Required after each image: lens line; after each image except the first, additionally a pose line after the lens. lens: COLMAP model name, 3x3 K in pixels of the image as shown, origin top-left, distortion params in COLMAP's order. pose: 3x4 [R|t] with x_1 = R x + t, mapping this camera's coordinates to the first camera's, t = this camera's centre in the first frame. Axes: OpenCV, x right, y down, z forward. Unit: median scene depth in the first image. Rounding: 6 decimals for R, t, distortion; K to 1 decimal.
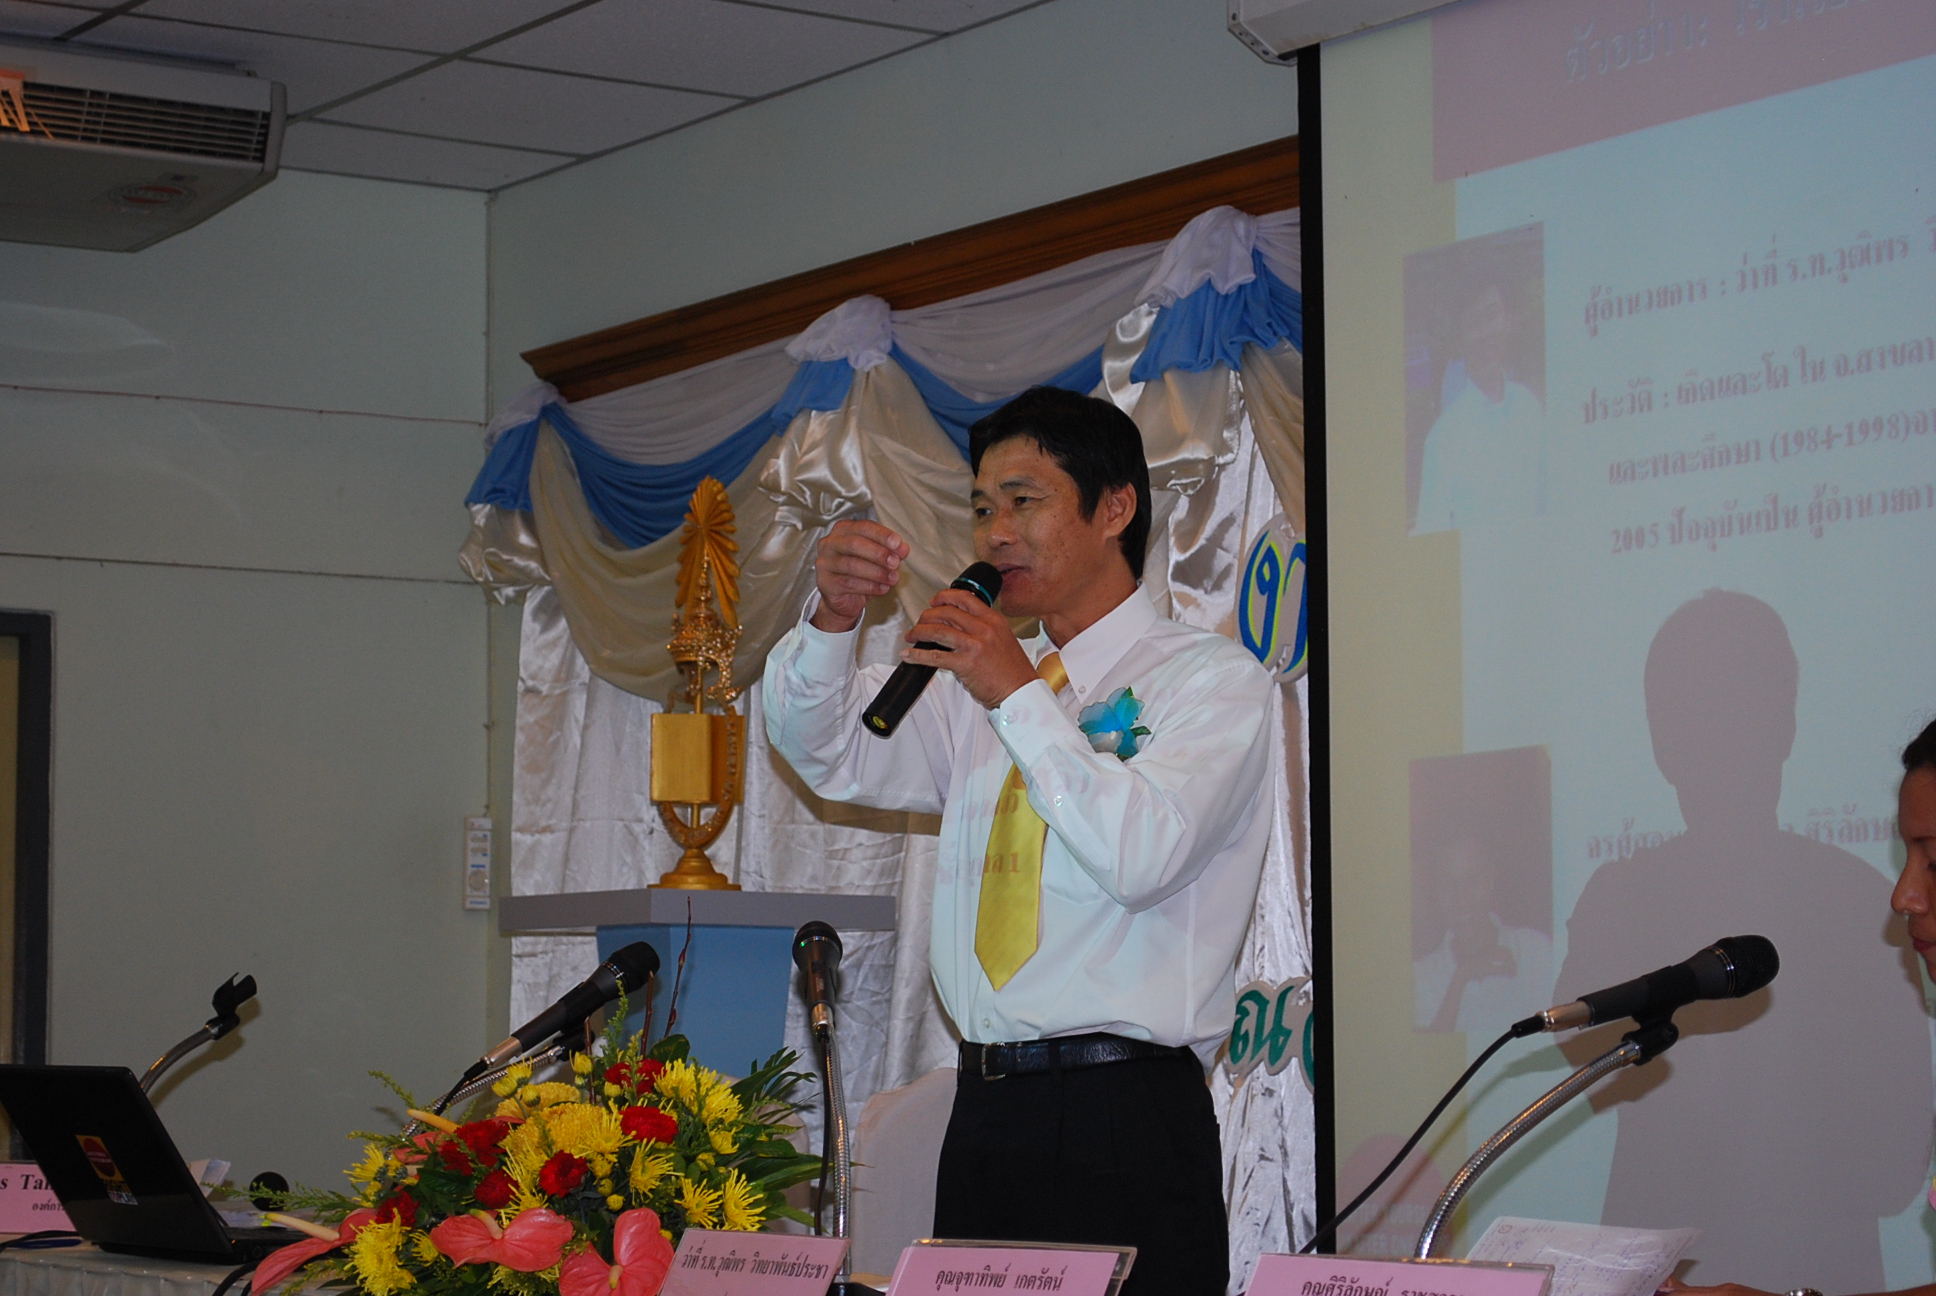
lens RADIAL K [[4371.9, 0, 971.3], [0, 4371.9, 659.1], [0, 0, 1]] dist [0.067882, 0.000000]
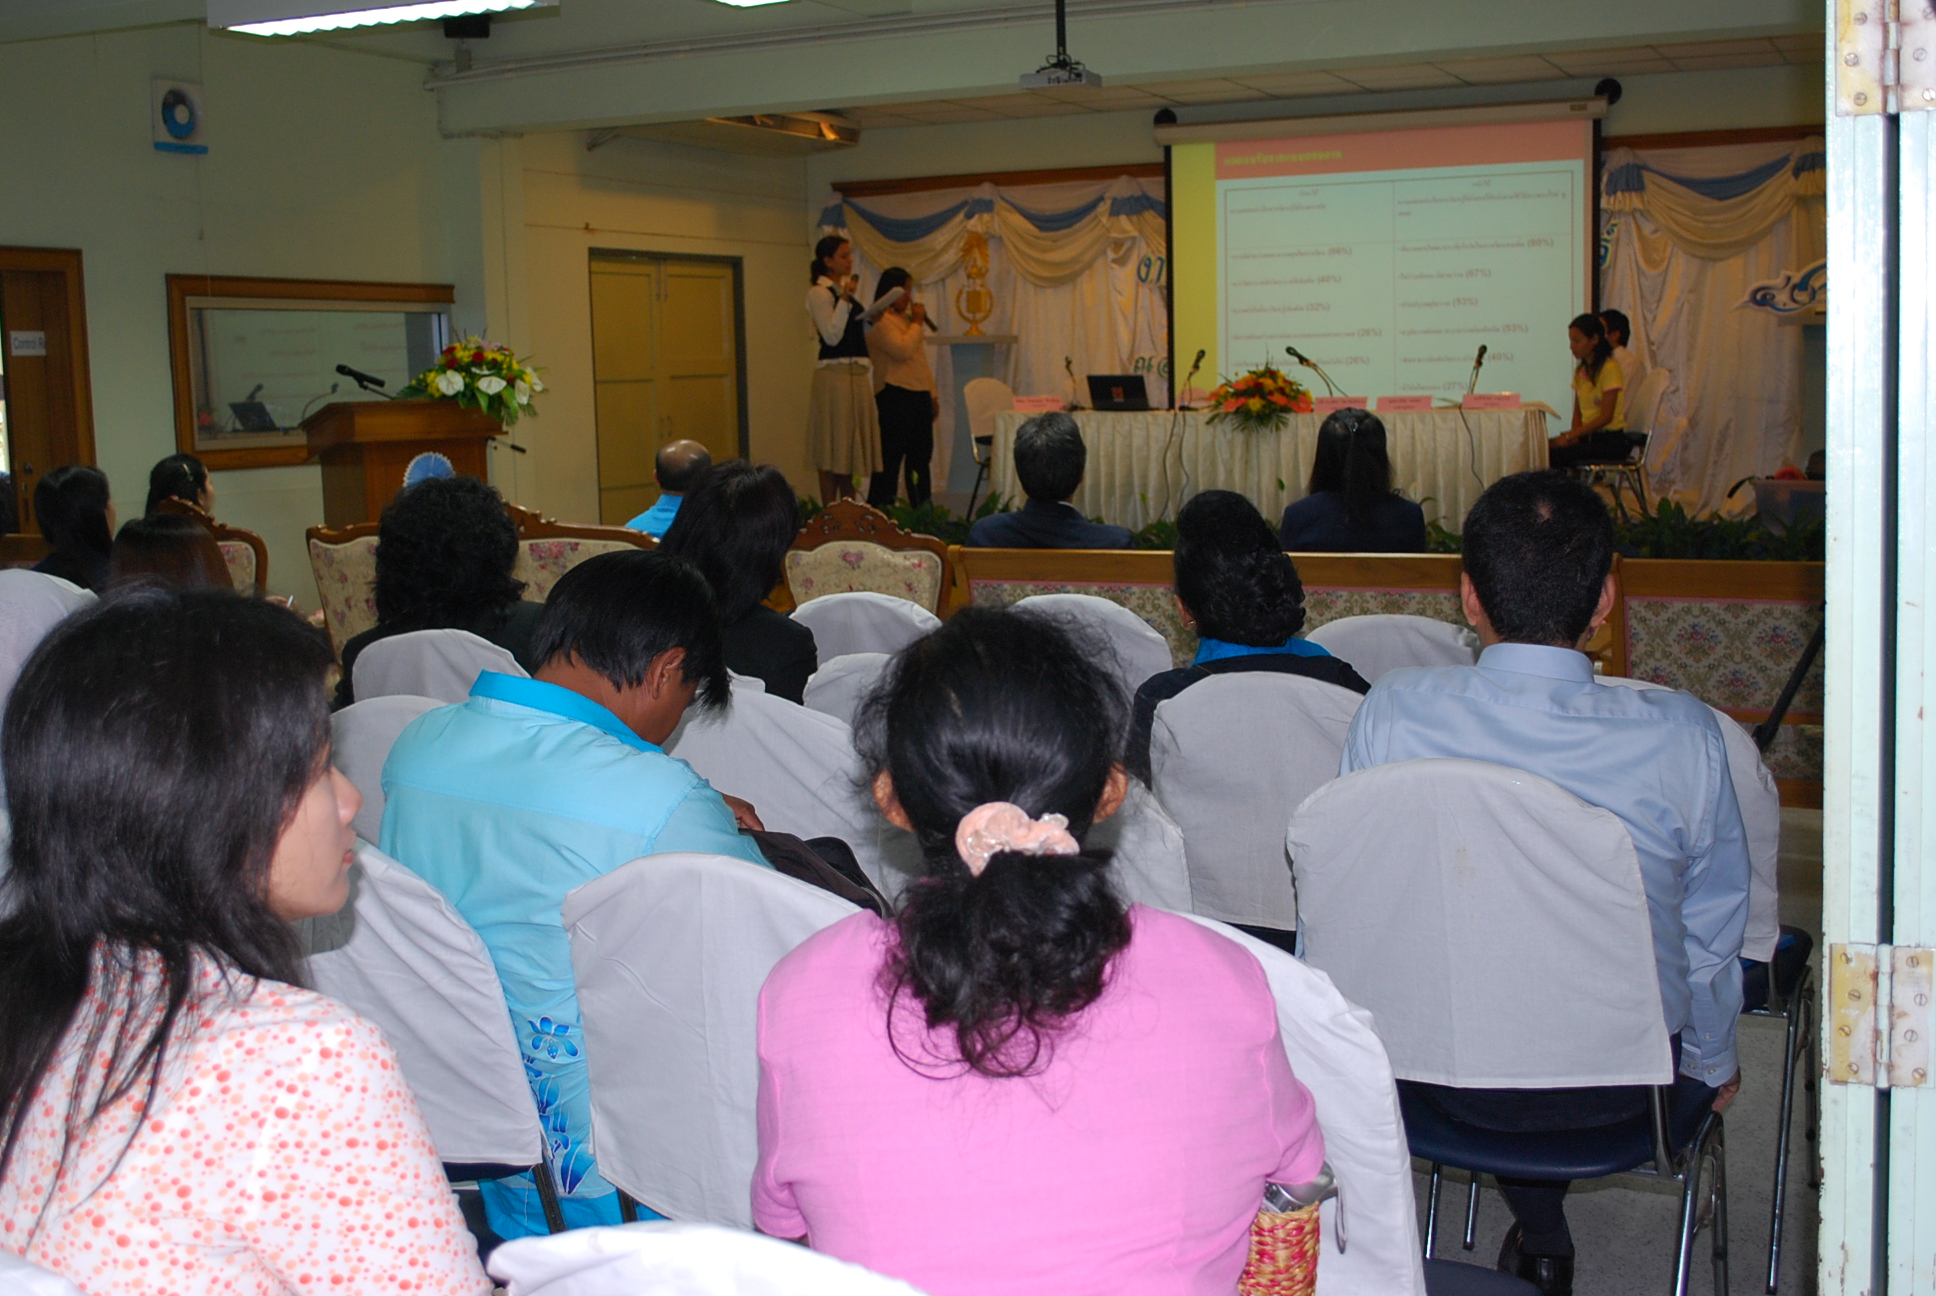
lens RADIAL K [[2317.1, 0, 959.2], [0, 2317.1, 630.5], [0, 0, 1]] dist [-0.043217, 0.000000]
pose [[0.854154, -0.075306, 0.514538, -1.310630], [-0.026682, 0.981809, 0.187987, -0.088279], [-0.519334, -0.174299, 0.836607, -0.912146]]
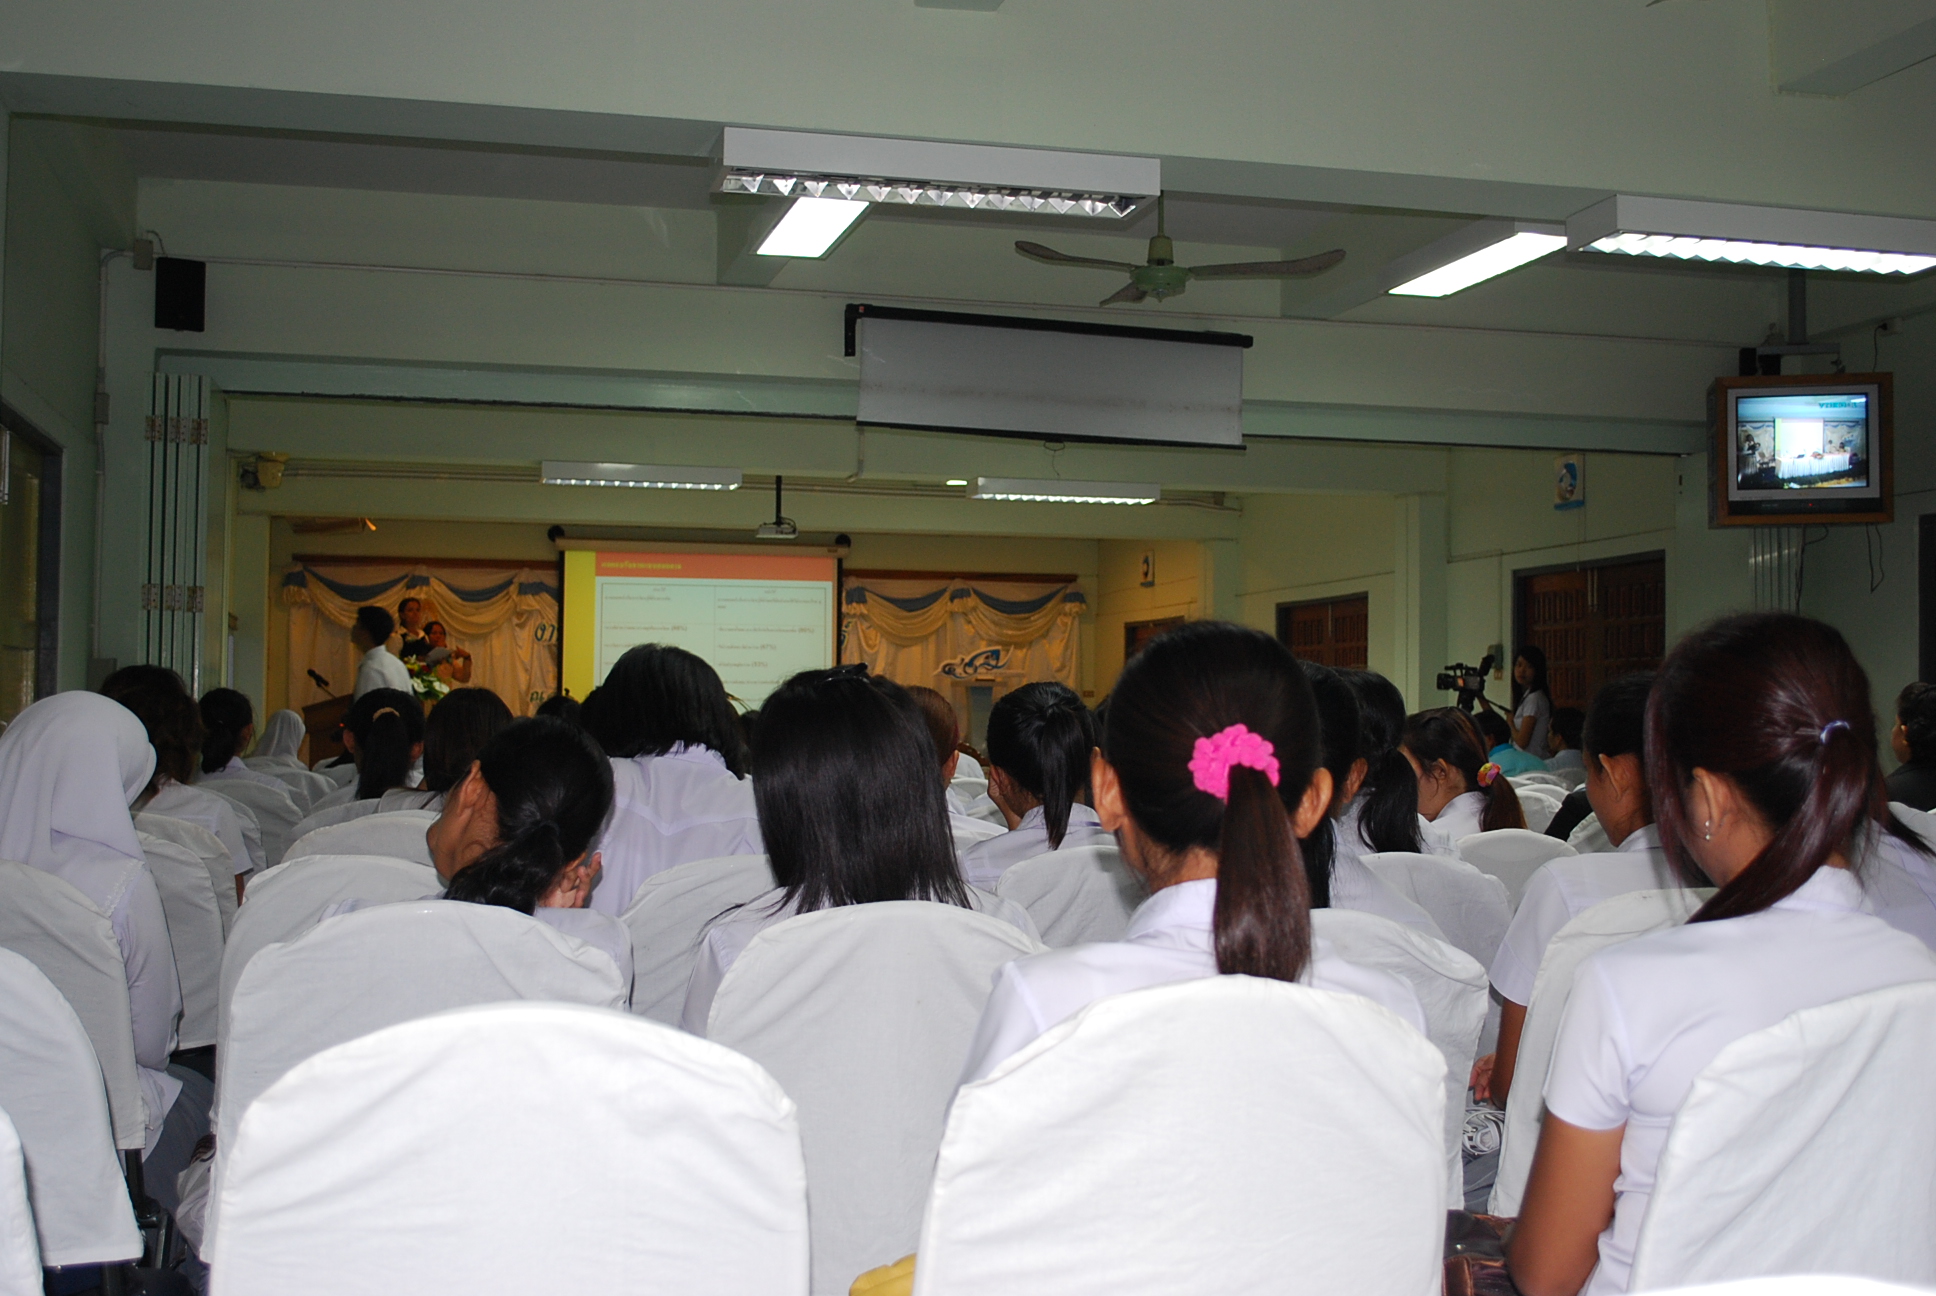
lens RADIAL K [[2317.1, 0, 1000.7], [0, 2317.1, 648.2], [0, 0, 1]] dist [-0.043217, 0.000000]
pose [[0.332095, 0.039764, 0.942407, -2.908125], [-0.095815, 0.995365, -0.008235, -0.026109], [-0.938367, -0.087562, 0.334366, -0.781351]]
